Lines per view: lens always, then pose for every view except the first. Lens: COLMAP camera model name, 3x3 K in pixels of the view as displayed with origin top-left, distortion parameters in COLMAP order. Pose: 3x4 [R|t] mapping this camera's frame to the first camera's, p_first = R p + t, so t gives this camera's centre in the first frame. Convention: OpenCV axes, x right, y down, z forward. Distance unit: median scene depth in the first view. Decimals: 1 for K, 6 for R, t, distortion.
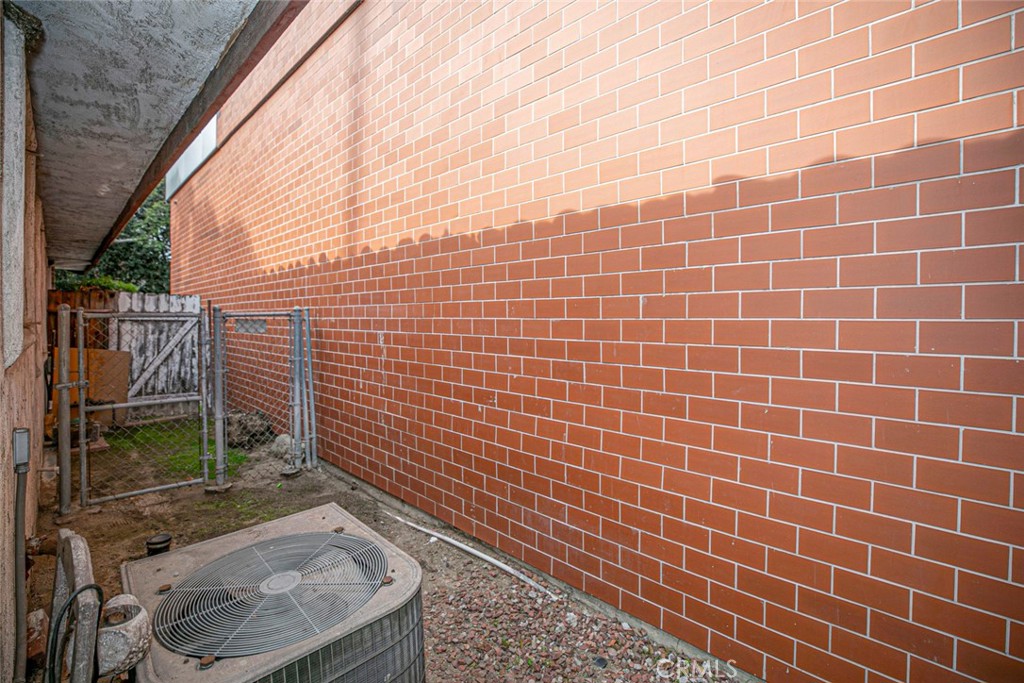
lens RADIAL K [[461.6, 0, 512.1], [0, 461.6, 316.0], [0, 0, 1]] dist [-0.031488, -0.000085]
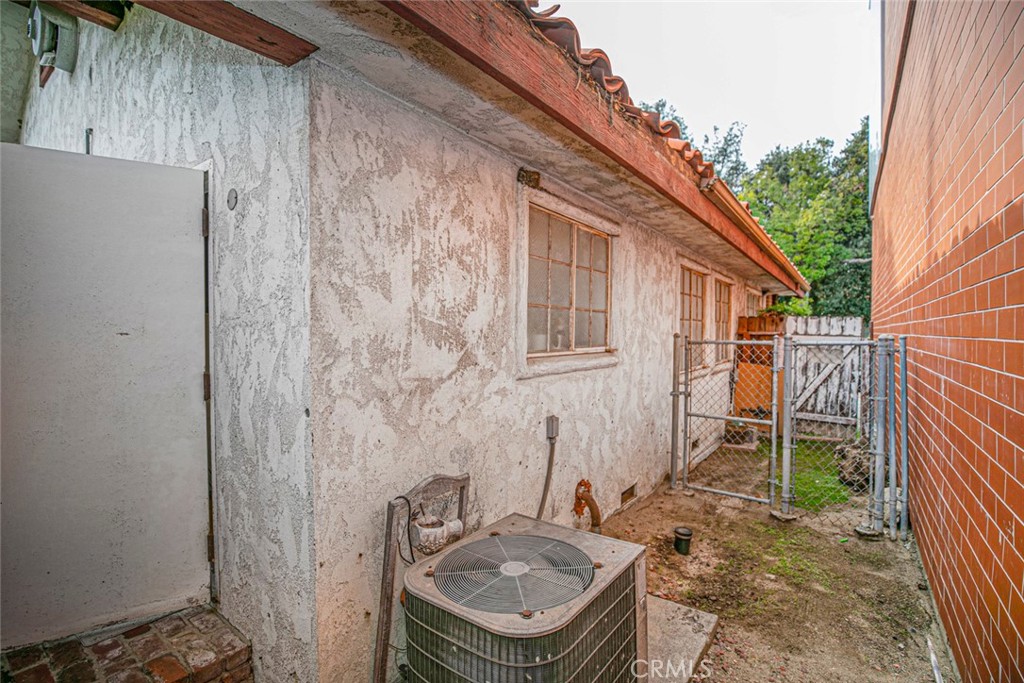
lens RADIAL K [[471.8, 0, 530.2], [0, 471.8, 344.4], [0, 0, 1]] dist [-0.003538, -0.000868]
pose [[0.183536, 0.029454, -0.982572, 0.240140], [0.000402, 0.999549, 0.030038, -0.028515], [0.983013, -0.005908, 0.183441, 0.235776]]
